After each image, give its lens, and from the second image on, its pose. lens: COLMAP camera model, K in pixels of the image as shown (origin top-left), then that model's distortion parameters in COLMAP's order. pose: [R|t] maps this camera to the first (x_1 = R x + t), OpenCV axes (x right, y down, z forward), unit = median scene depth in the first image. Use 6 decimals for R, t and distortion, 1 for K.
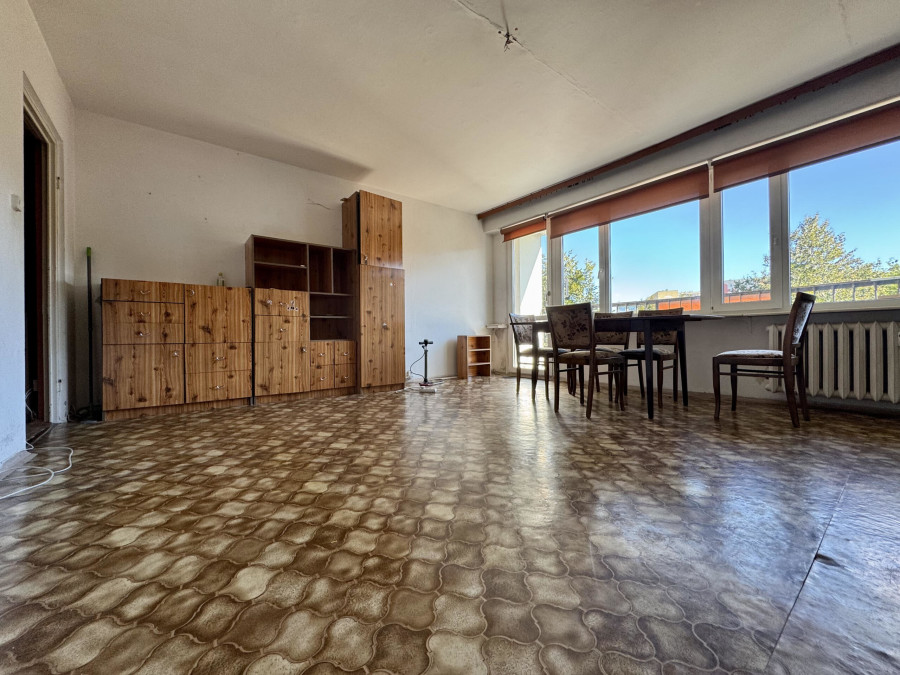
lens RADIAL K [[359.7, 0, 450.0], [0, 359.7, 337.5], [0, 0, 1]] dist [-0.000819, 0.000108]
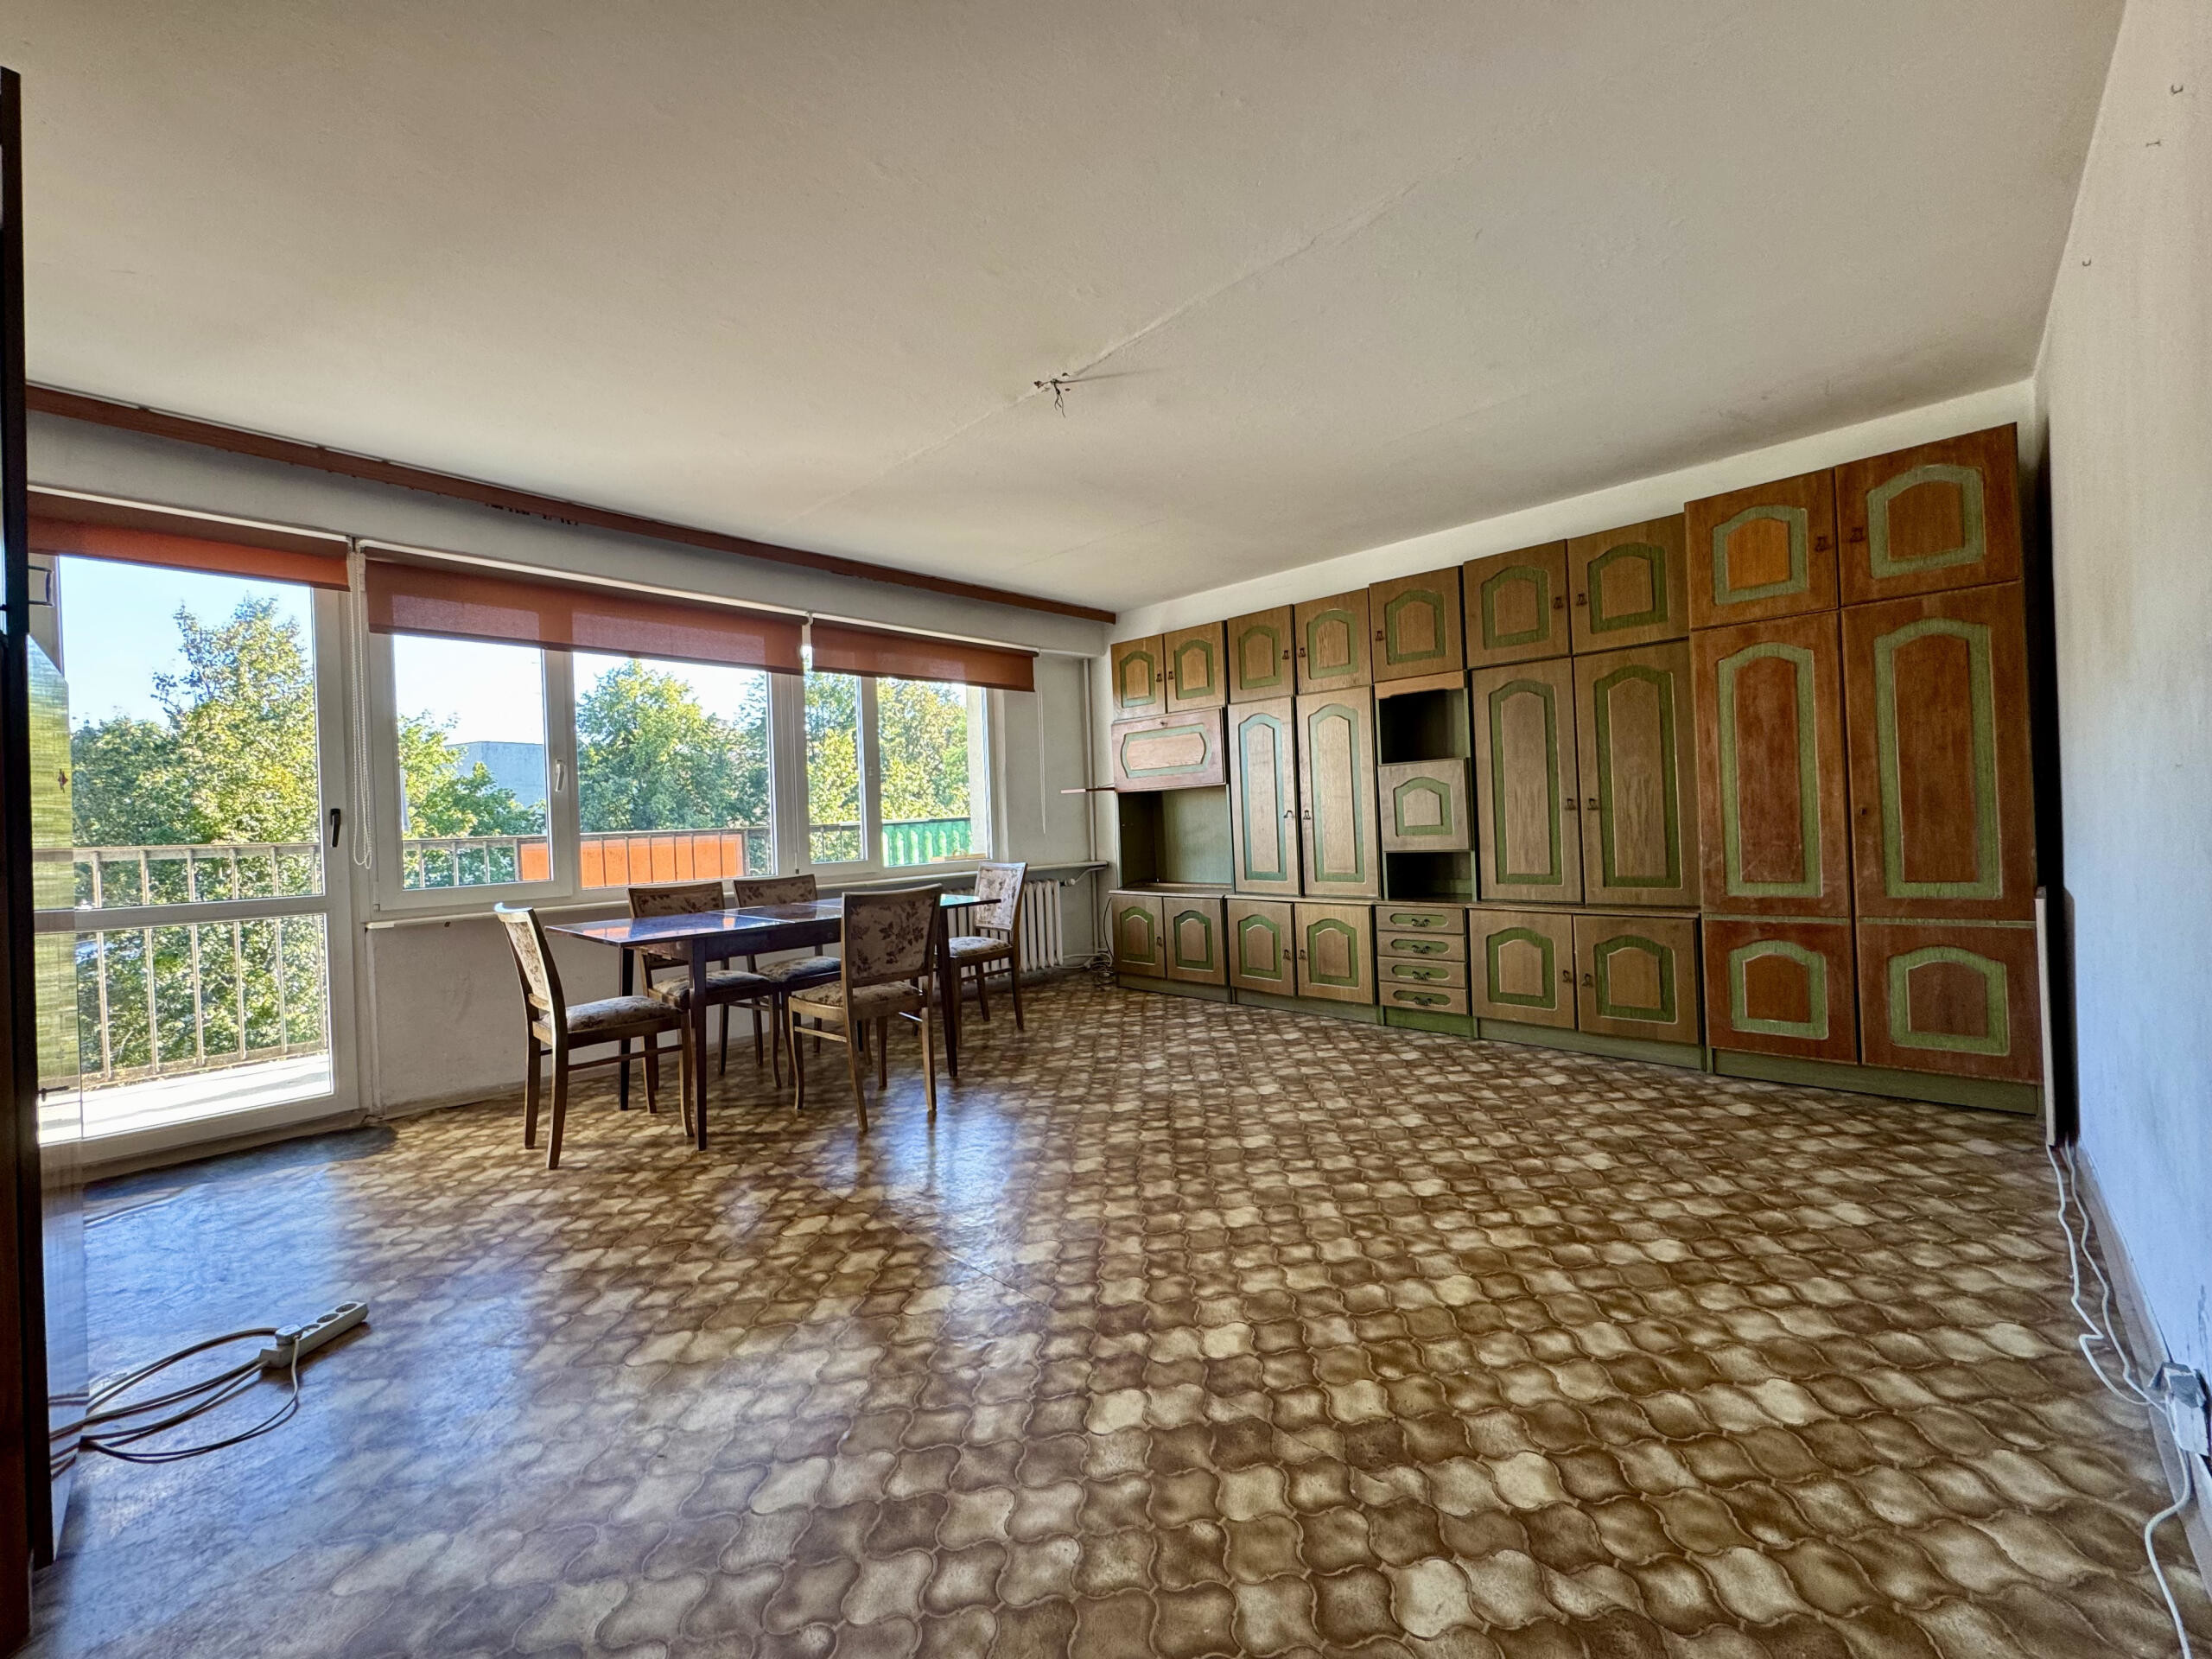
lens RADIAL K [[883.9, 0, 1106.0], [0, 883.9, 829.5], [0, 0, 1]] dist [-0.000819, 0.000108]
pose [[-0.154175, 0.003930, 0.988036, -1.896016], [0.037556, 0.999293, 0.001886, -0.358768], [-0.987330, 0.037397, -0.154214, 1.997899]]
